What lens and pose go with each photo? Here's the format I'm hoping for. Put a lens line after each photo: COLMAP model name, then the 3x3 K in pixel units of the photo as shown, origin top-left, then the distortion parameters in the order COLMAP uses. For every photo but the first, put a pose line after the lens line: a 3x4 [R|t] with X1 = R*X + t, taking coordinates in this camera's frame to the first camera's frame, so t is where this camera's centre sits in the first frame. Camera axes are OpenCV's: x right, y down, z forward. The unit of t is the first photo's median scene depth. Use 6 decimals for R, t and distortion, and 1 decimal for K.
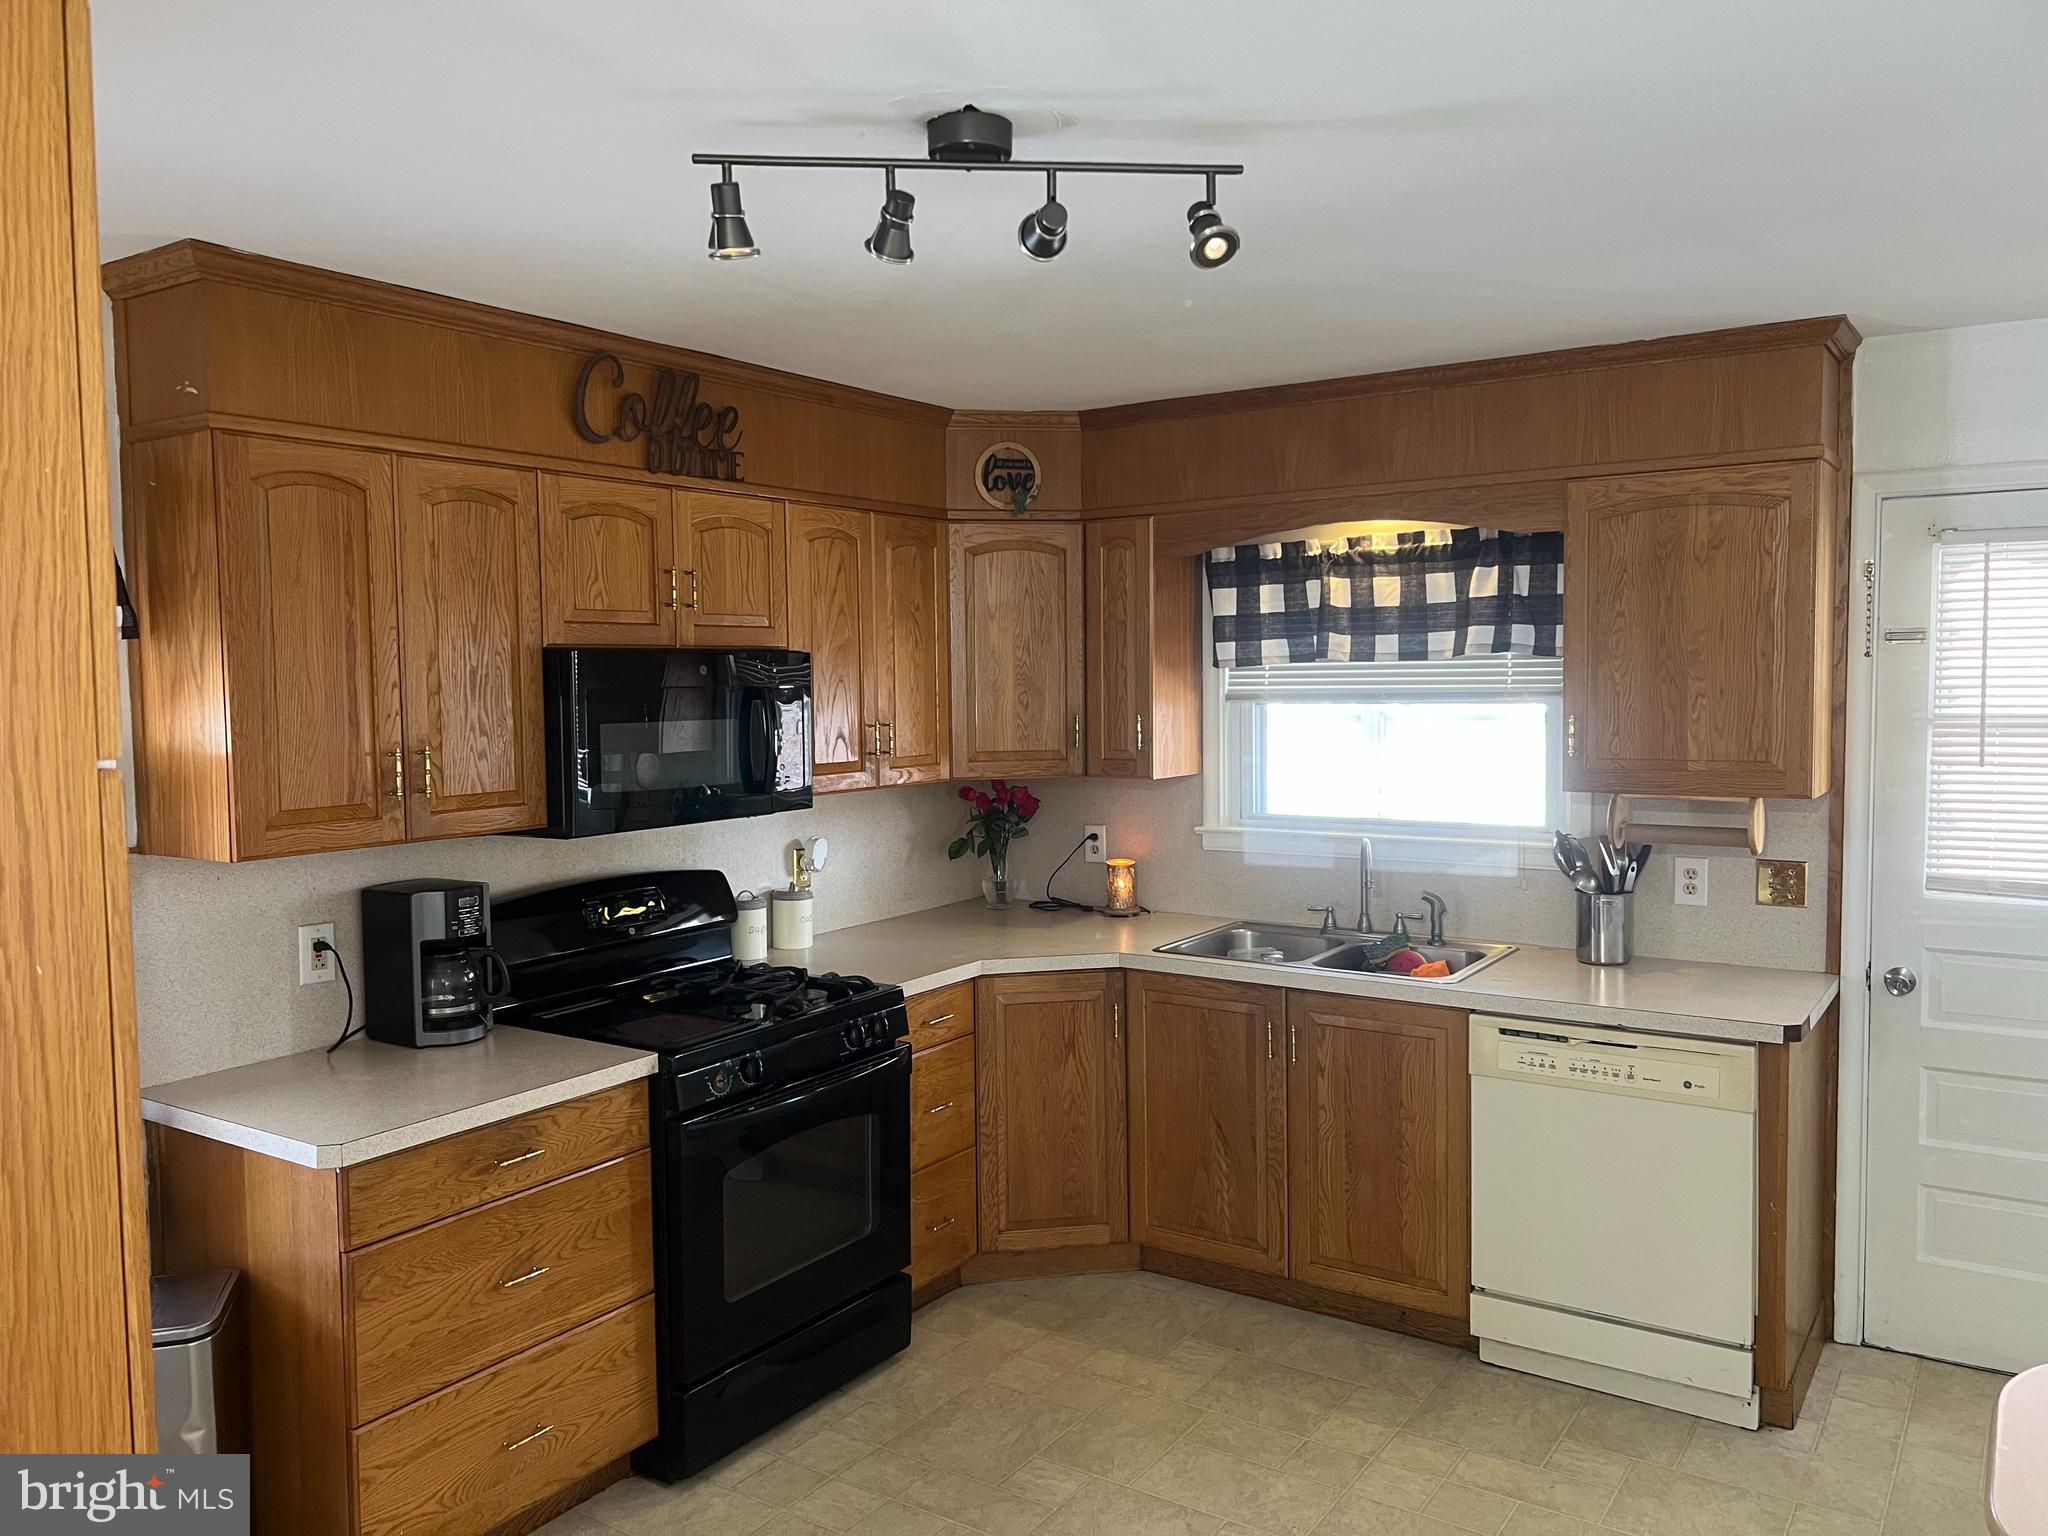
lens RADIAL K [[1558.9, 0, 1028.5], [0, 1558.9, 764.0], [0, 0, 1]] dist [0.086404, -0.041025]
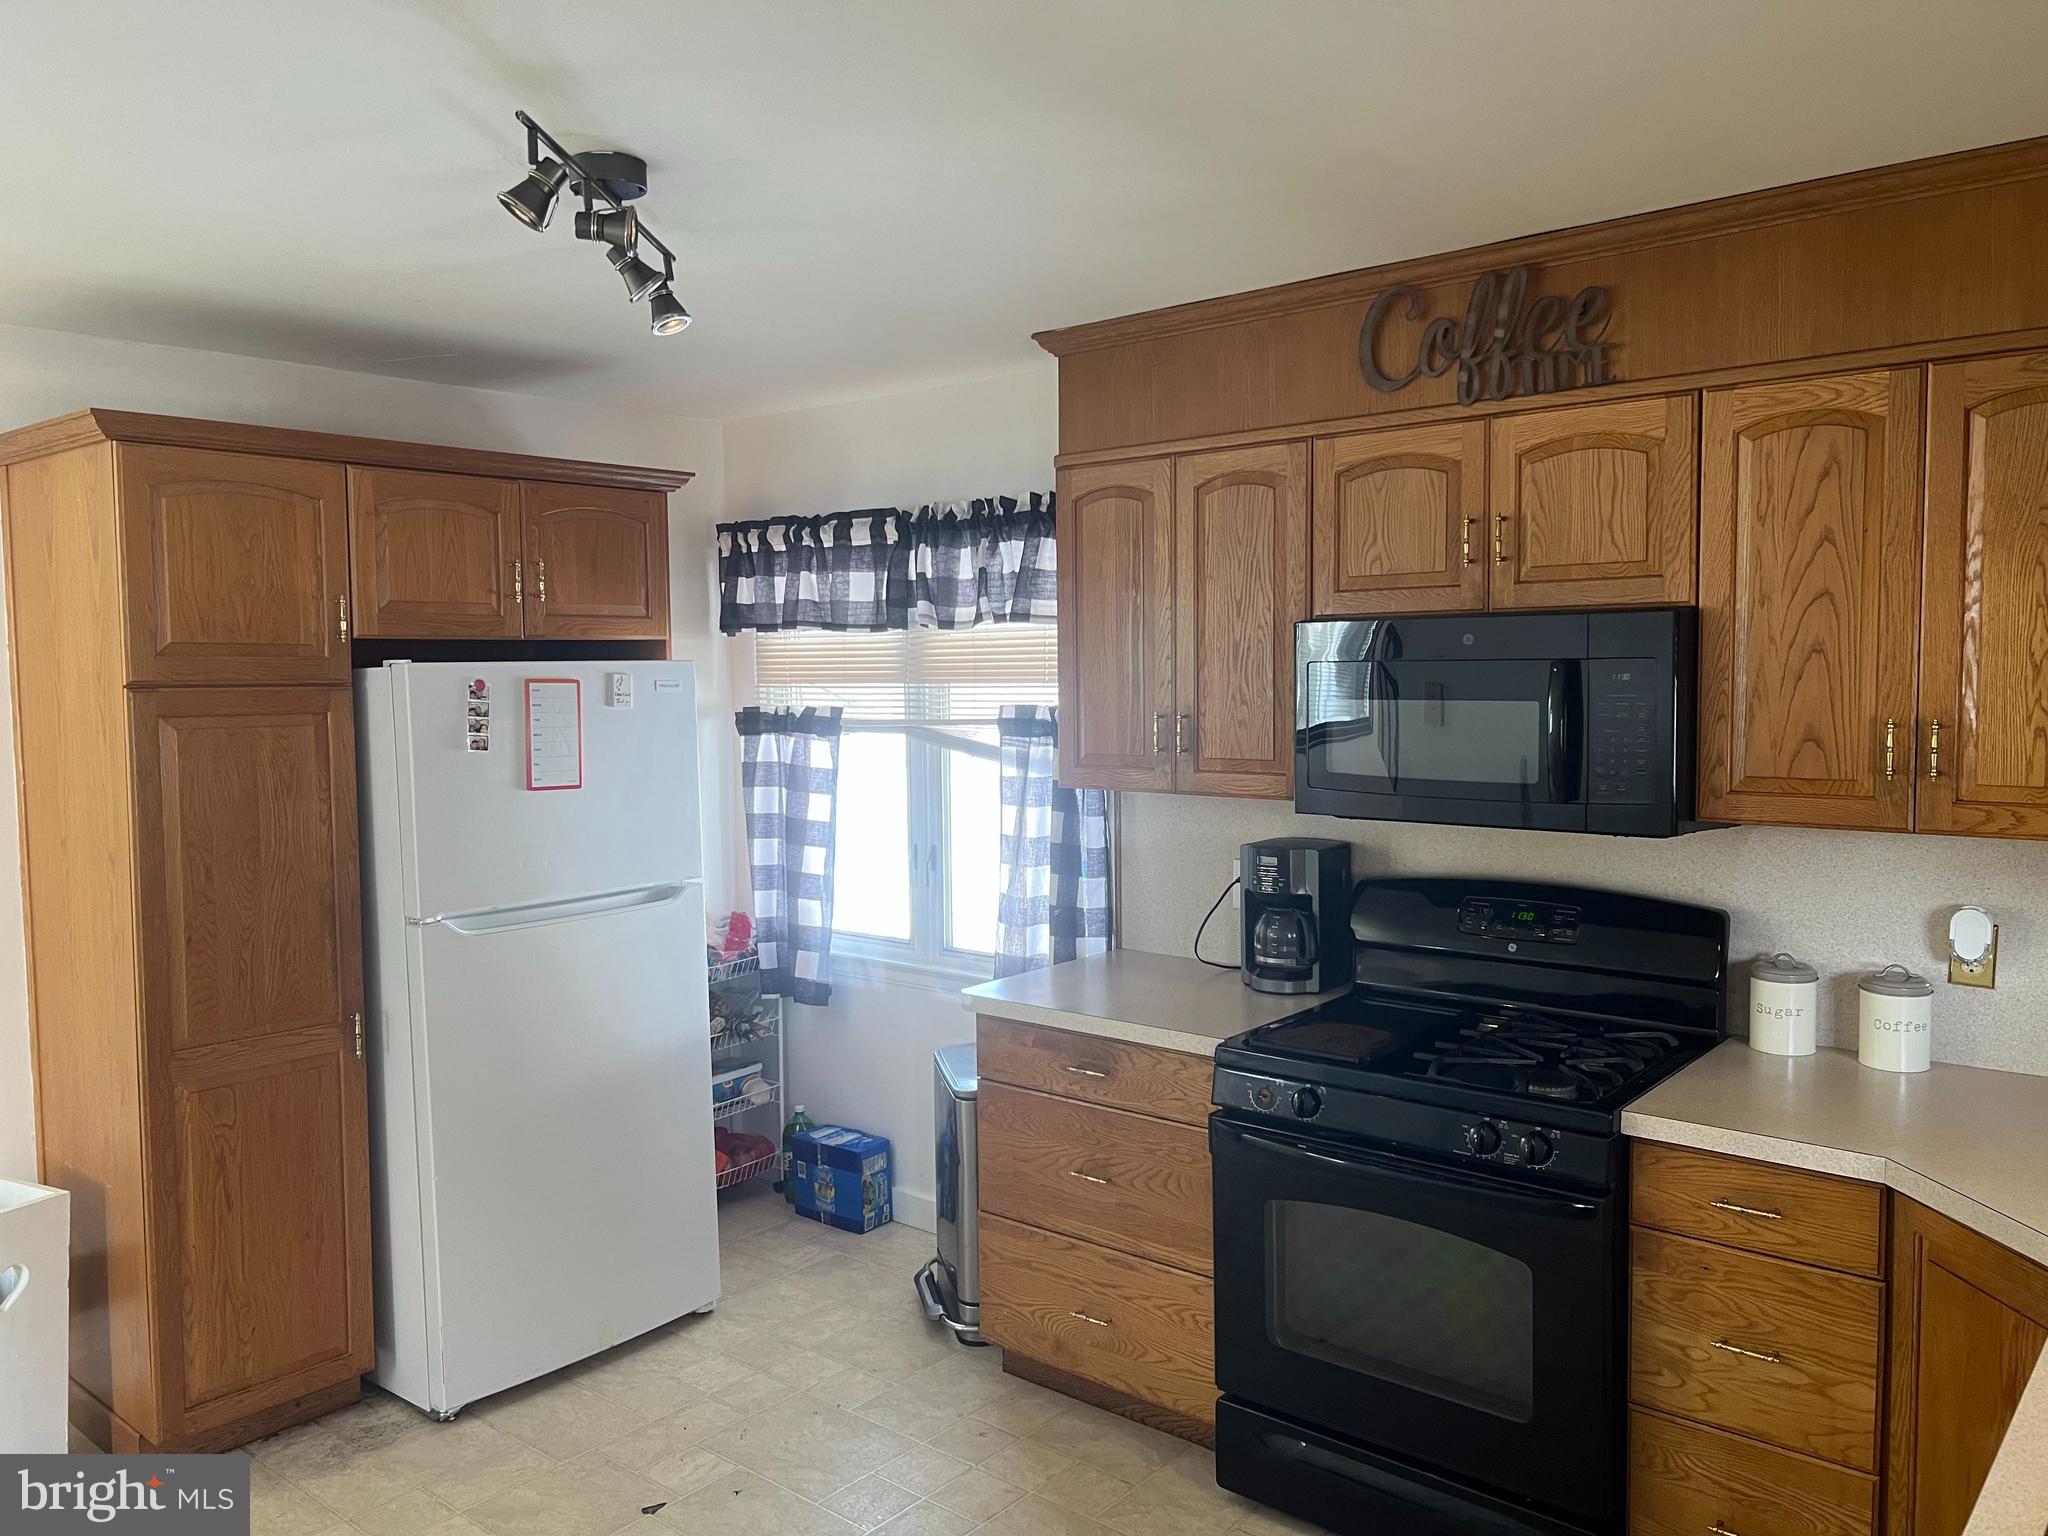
lens RADIAL K [[1558.9, 0, 1020.3], [0, 1558.9, 762.3], [0, 0, 1]] dist [0.086404, -0.041025]
pose [[-0.100733, 0.080894, -0.991619, 0.647833], [-0.043453, 0.995380, 0.085615, -0.057161], [0.993964, 0.051713, -0.096752, 0.863130]]
